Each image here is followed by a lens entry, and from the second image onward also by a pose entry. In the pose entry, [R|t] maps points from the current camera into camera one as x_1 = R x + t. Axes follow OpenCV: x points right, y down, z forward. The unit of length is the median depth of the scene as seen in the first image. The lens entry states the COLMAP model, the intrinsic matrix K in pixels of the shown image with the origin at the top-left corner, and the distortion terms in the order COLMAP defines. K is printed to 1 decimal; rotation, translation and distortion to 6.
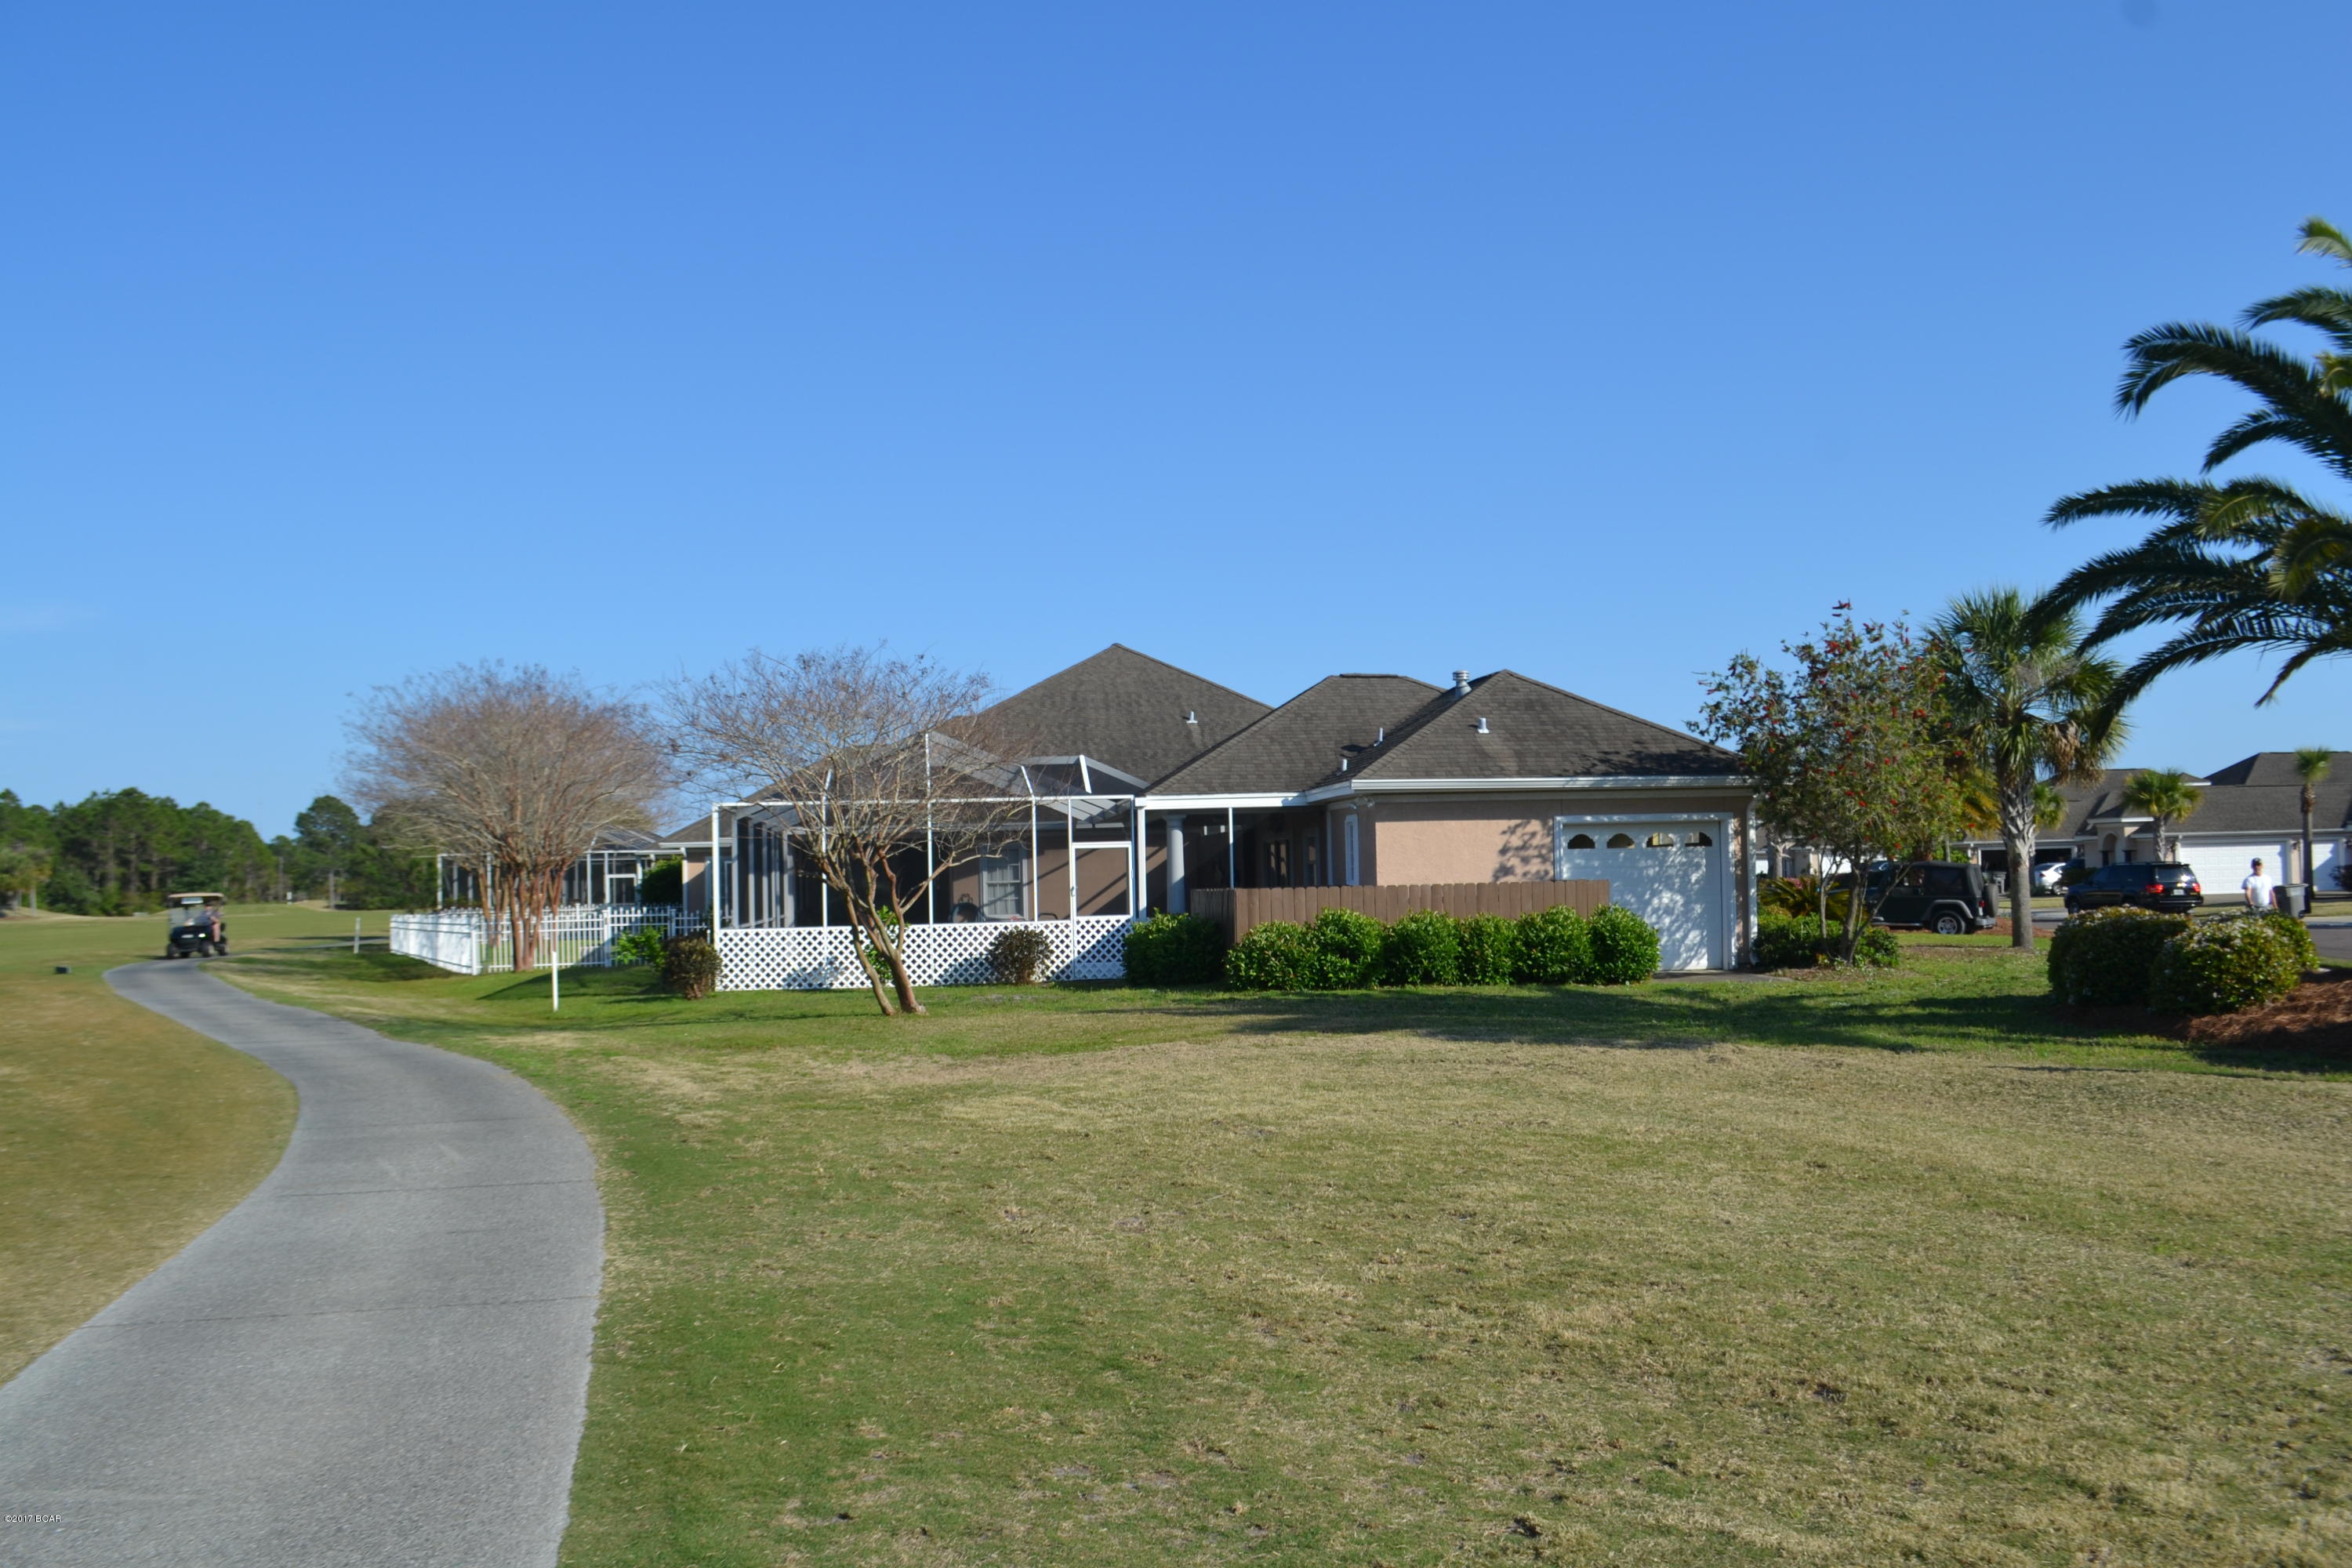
lens RADIAL K [[1882.1, 0, 1221.4], [0, 1882.1, 797.2], [0, 0, 1]] dist [-0.084876, 0.006183]
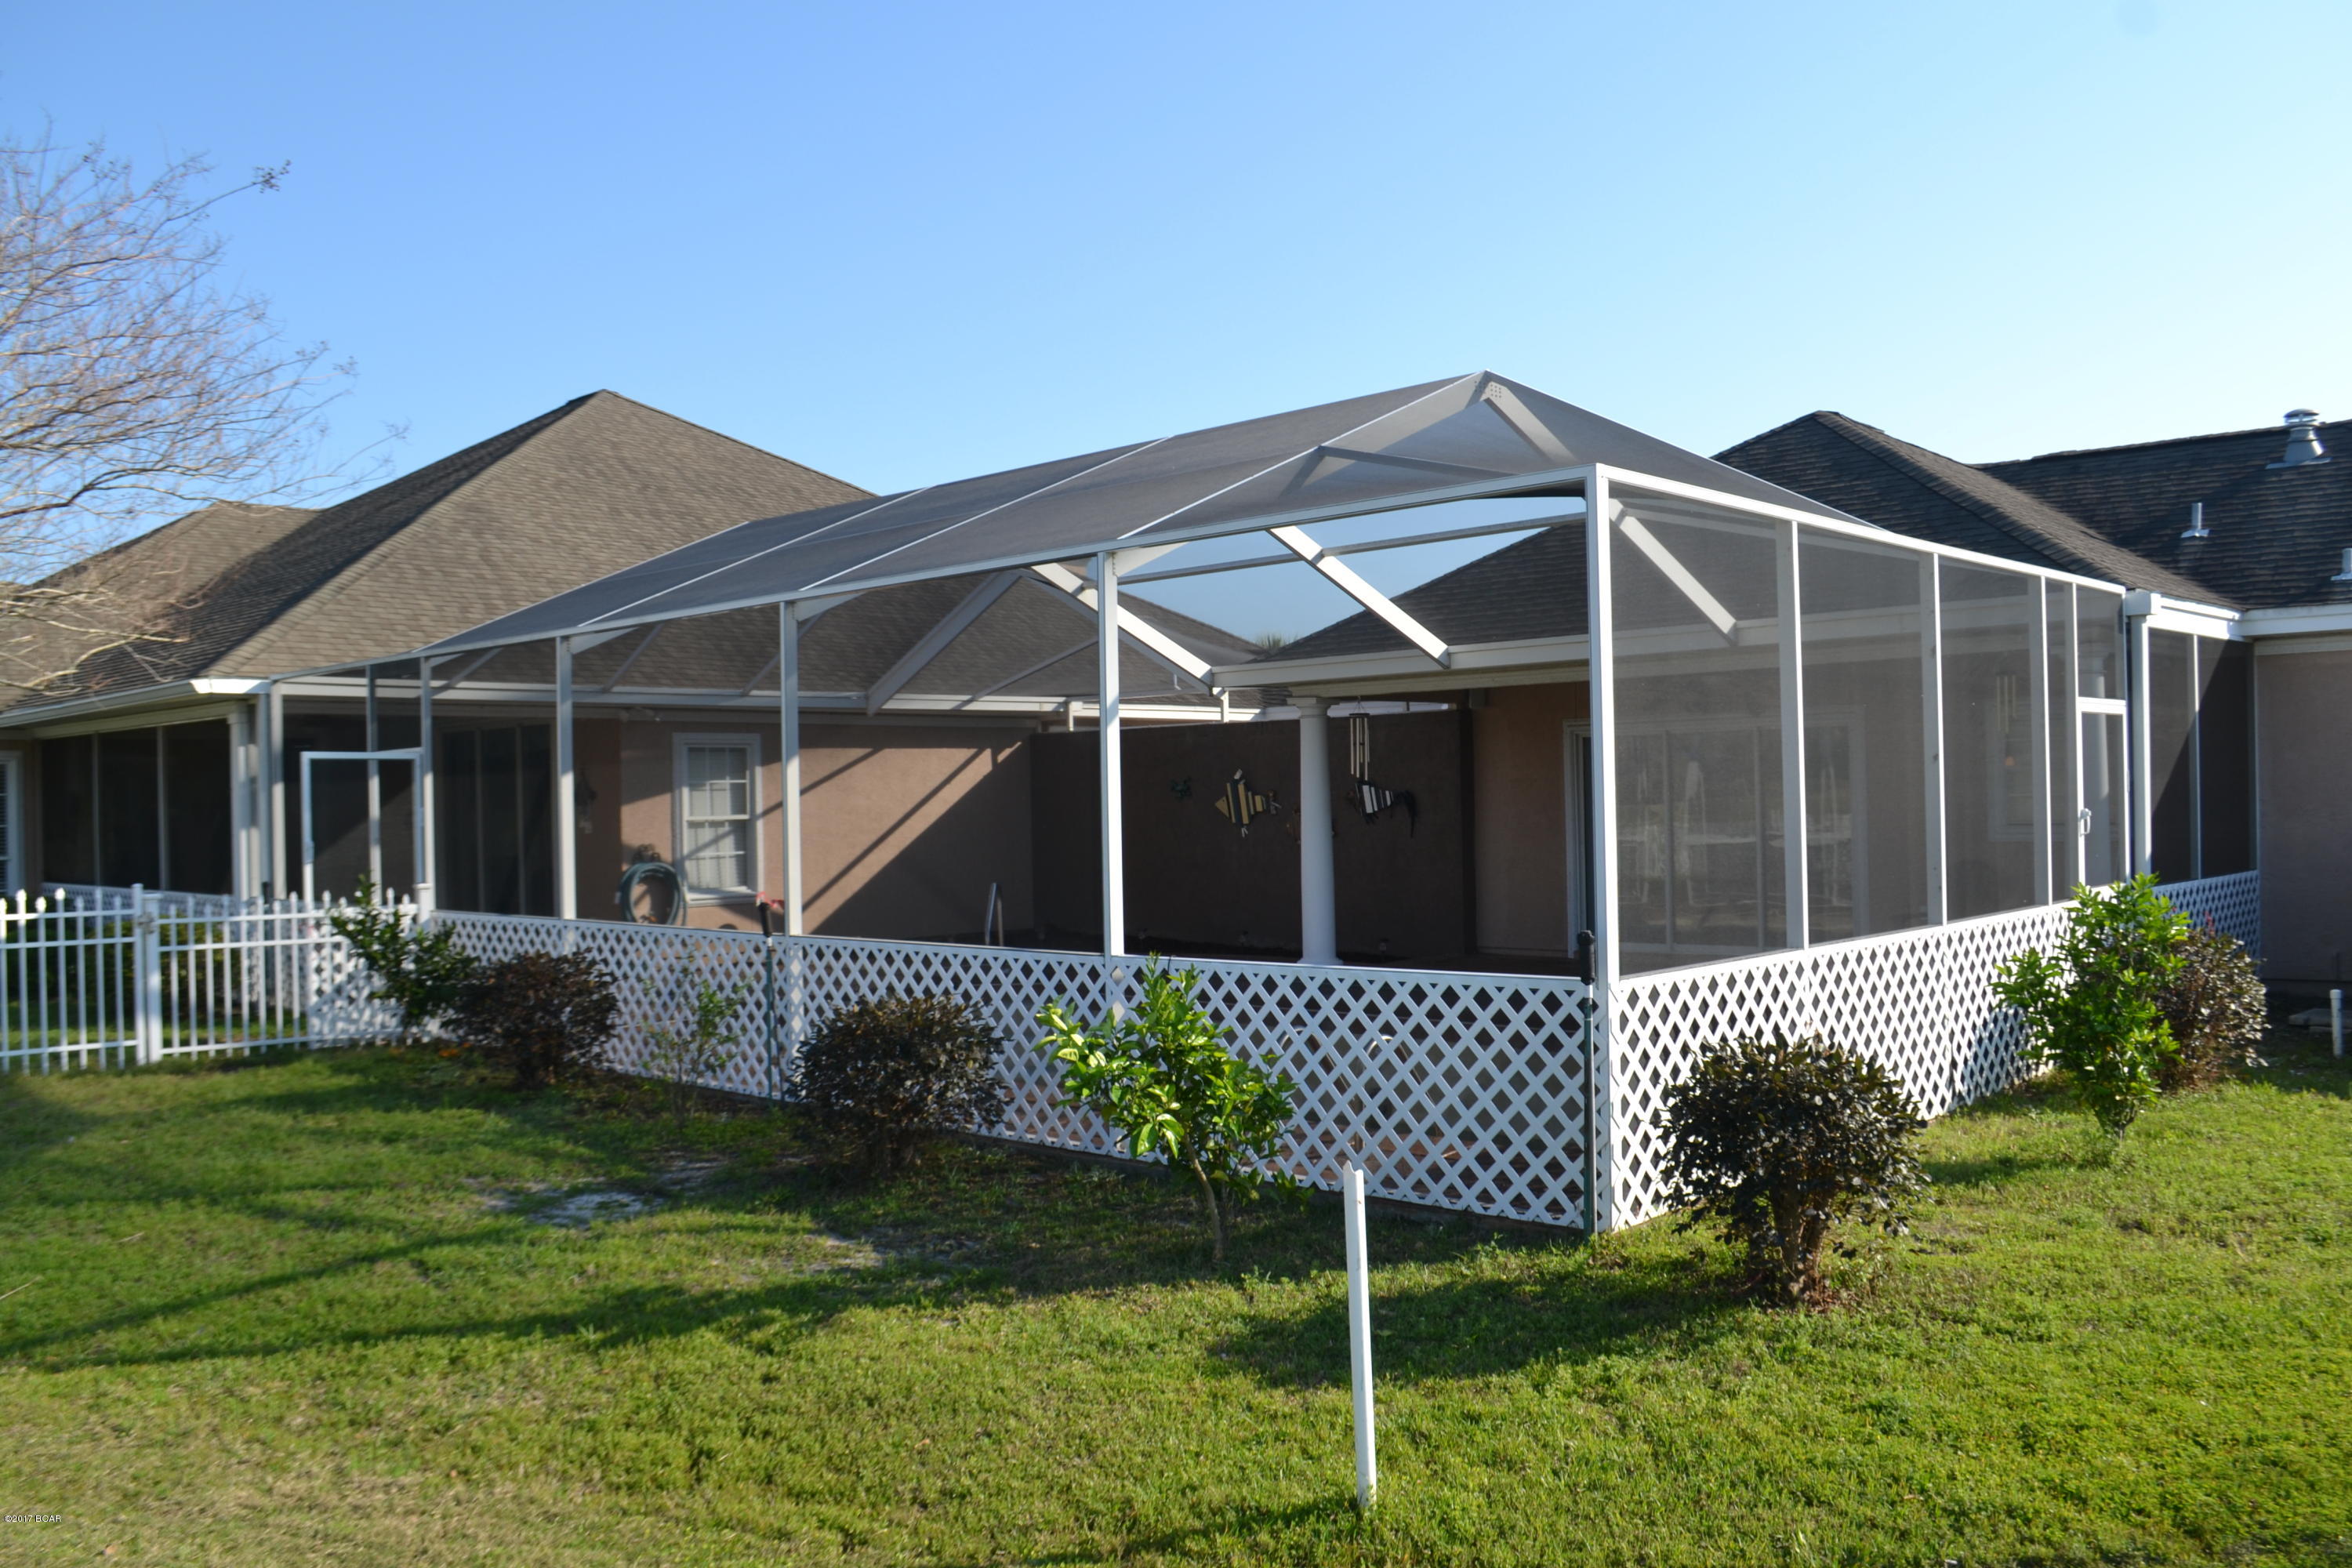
lens RADIAL K [[1882.1, 0, 1221.4], [0, 1882.1, 797.2], [0, 0, 1]] dist [-0.084876, 0.006183]
pose [[0.784127, 0.008669, 0.620539, -0.461941], [-0.025258, 0.999520, 0.017953, 0.043732], [-0.620086, -0.029751, 0.783970, 0.838743]]
